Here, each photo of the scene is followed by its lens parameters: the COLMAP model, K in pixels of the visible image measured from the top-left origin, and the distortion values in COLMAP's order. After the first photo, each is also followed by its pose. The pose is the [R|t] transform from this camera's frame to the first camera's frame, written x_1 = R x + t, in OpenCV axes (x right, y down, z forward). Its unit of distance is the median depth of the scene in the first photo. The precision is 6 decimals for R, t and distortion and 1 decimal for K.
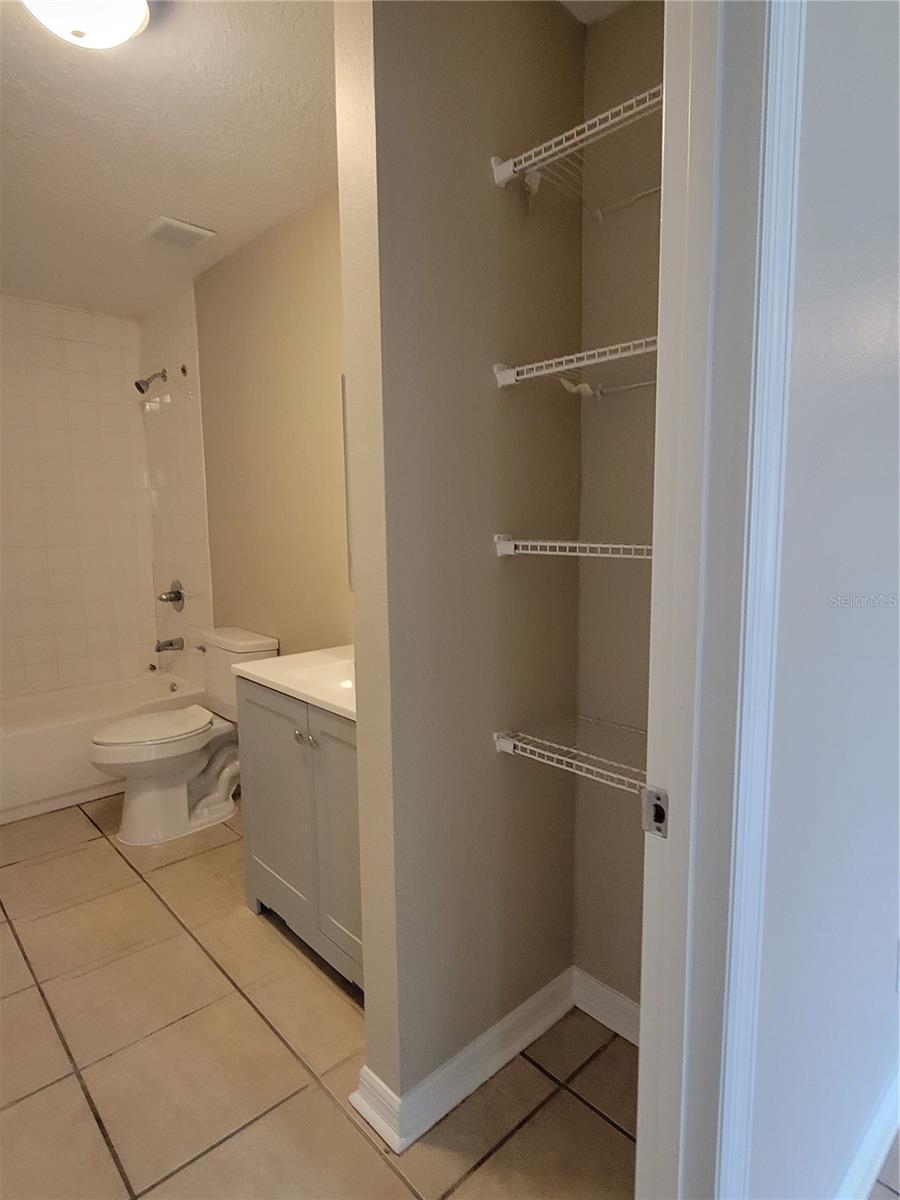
lens RADIAL K [[670.9, 0, 441.9], [0, 670.9, 602.3], [0, 0, 1]] dist [0.000478, -0.000171]
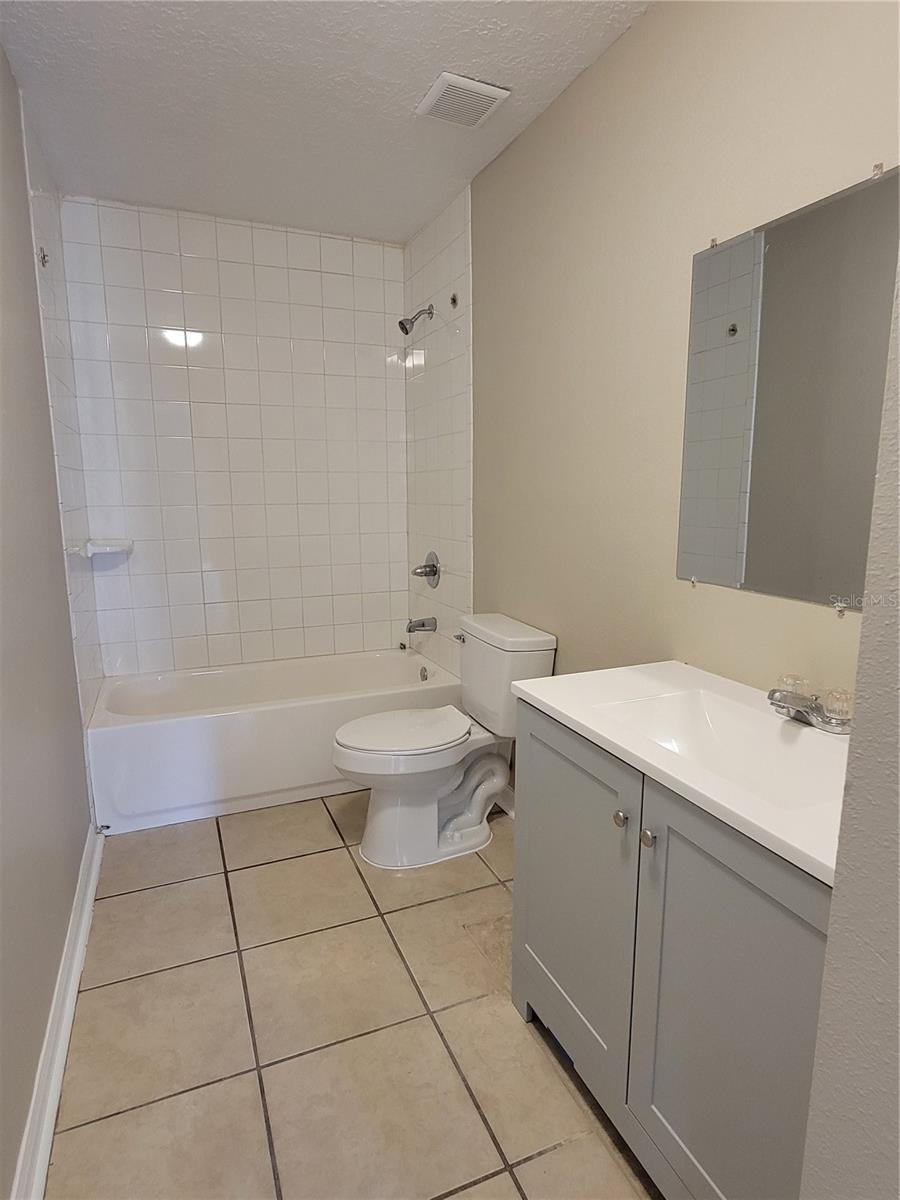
lens RADIAL K [[605.0, 0, 450.7], [0, 605.0, 583.2], [0, 0, 1]] dist [0.000928, 0.000608]
pose [[0.948398, 0.053856, -0.312475, -0.141441], [-0.044892, 0.998350, 0.035814, -0.024904], [0.313888, -0.019938, 0.949251, 0.293081]]
